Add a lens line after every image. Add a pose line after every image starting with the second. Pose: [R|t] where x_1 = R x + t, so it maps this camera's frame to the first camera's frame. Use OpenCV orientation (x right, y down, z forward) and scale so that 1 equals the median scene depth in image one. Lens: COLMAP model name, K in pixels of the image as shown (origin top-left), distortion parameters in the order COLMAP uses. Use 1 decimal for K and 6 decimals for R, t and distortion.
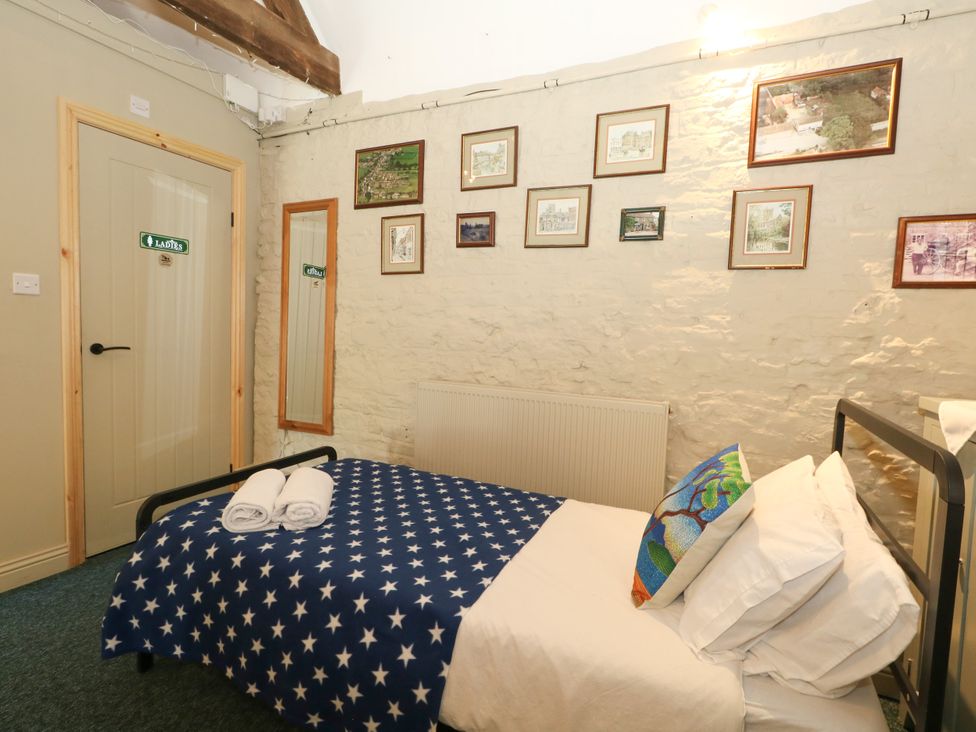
lens RADIAL K [[519.8, 0, 493.5], [0, 519.8, 354.7], [0, 0, 1]] dist [0.002866, -0.002910]
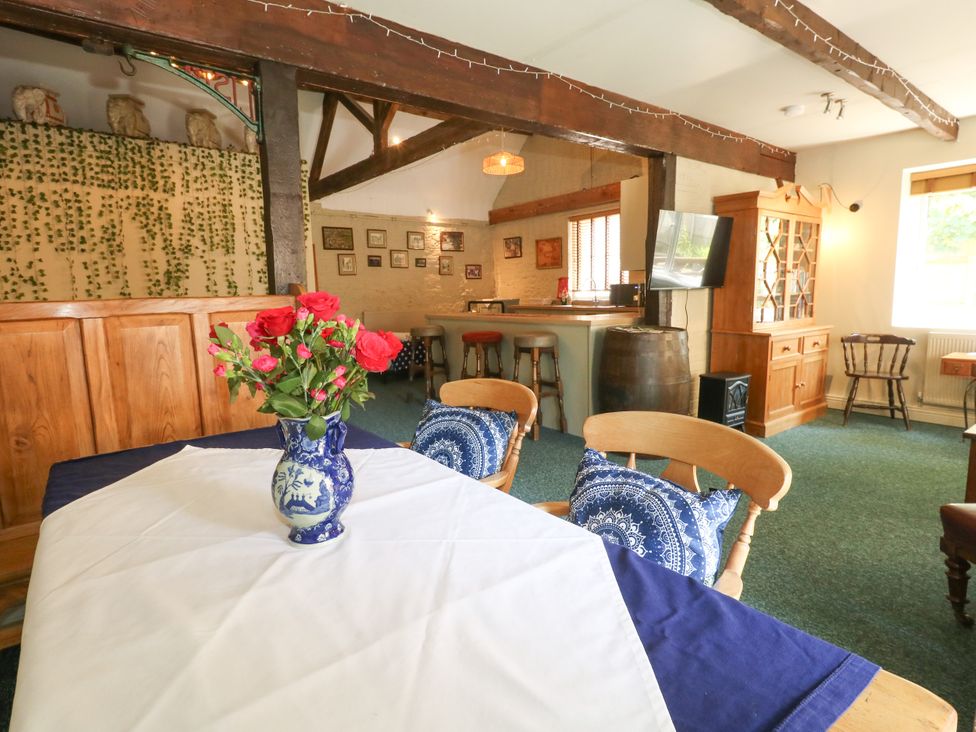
lens RADIAL K [[519.8, 0, 498.2], [0, 519.8, 354.3], [0, 0, 1]] dist [0.002866, -0.002910]
pose [[0.423162, -0.153112, 0.893023, -2.949518], [0.096647, 0.987623, 0.123535, -0.002489], [-0.900885, 0.034033, 0.432722, -1.127088]]
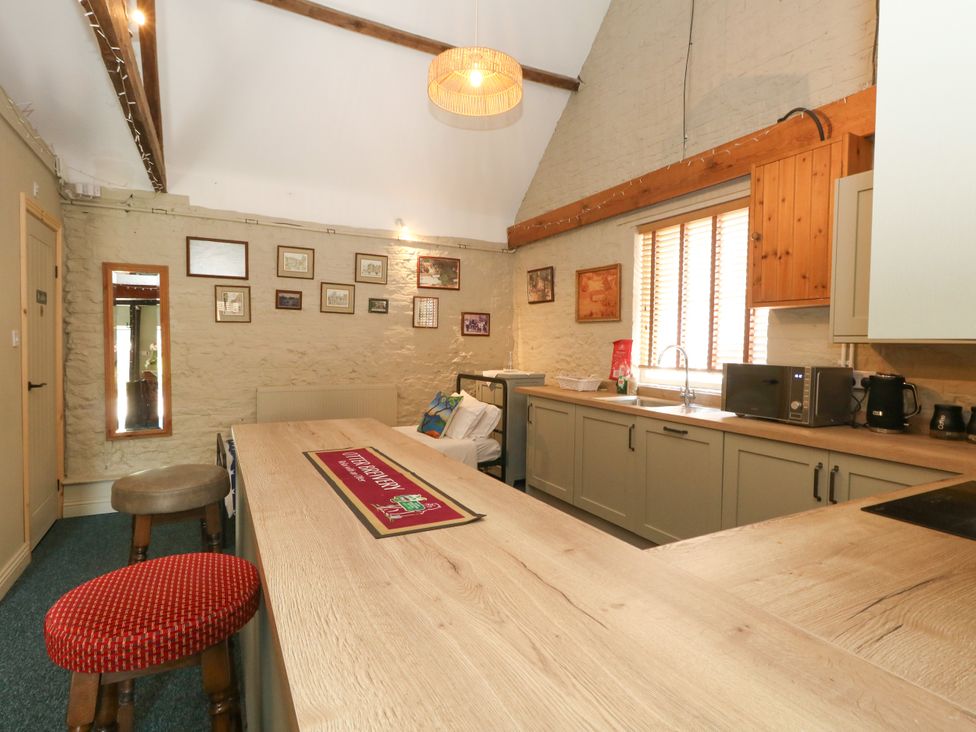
lens RADIAL K [[519.8, 0, 495.0], [0, 519.8, 359.7], [0, 0, 1]] dist [0.002866, -0.002910]
pose [[0.569975, -0.050143, 0.820130, -1.272883], [0.057767, 0.998112, 0.020878, -0.034867], [-0.819629, 0.035476, 0.571796, -0.687962]]
